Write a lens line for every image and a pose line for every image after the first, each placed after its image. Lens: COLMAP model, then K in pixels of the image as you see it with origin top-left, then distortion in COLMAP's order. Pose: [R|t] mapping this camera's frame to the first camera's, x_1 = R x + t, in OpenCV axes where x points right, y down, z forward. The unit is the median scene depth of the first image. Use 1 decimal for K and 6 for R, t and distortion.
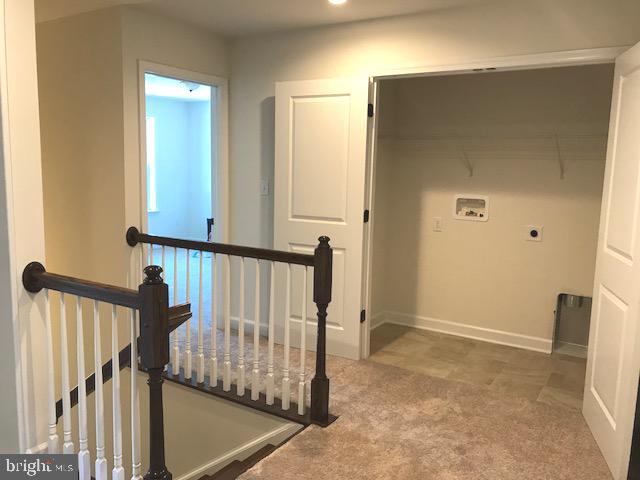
lens RADIAL K [[533.2, 0, 316.7], [0, 533.2, 234.3], [0, 0, 1]] dist [0.001695, 0.000348]
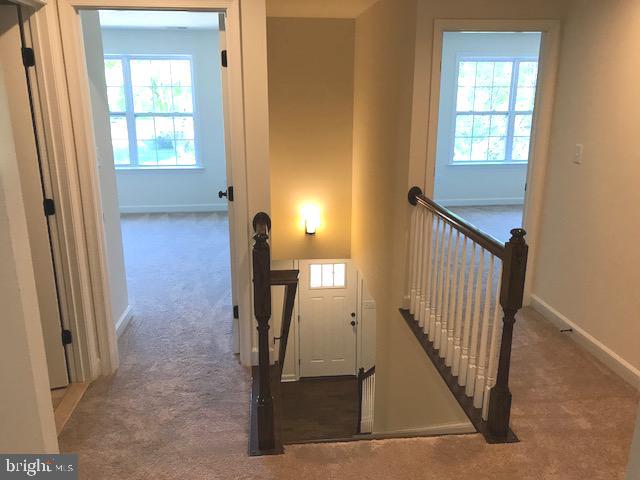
lens RADIAL K [[533.2, 0, 318.3], [0, 533.2, 246.3], [0, 0, 1]] dist [0.001695, 0.000348]
pose [[0.616851, 0.194554, -0.762656, 0.433500], [-0.089306, 0.980011, 0.177770, -0.084392], [0.781997, -0.041548, 0.621895, 0.237132]]
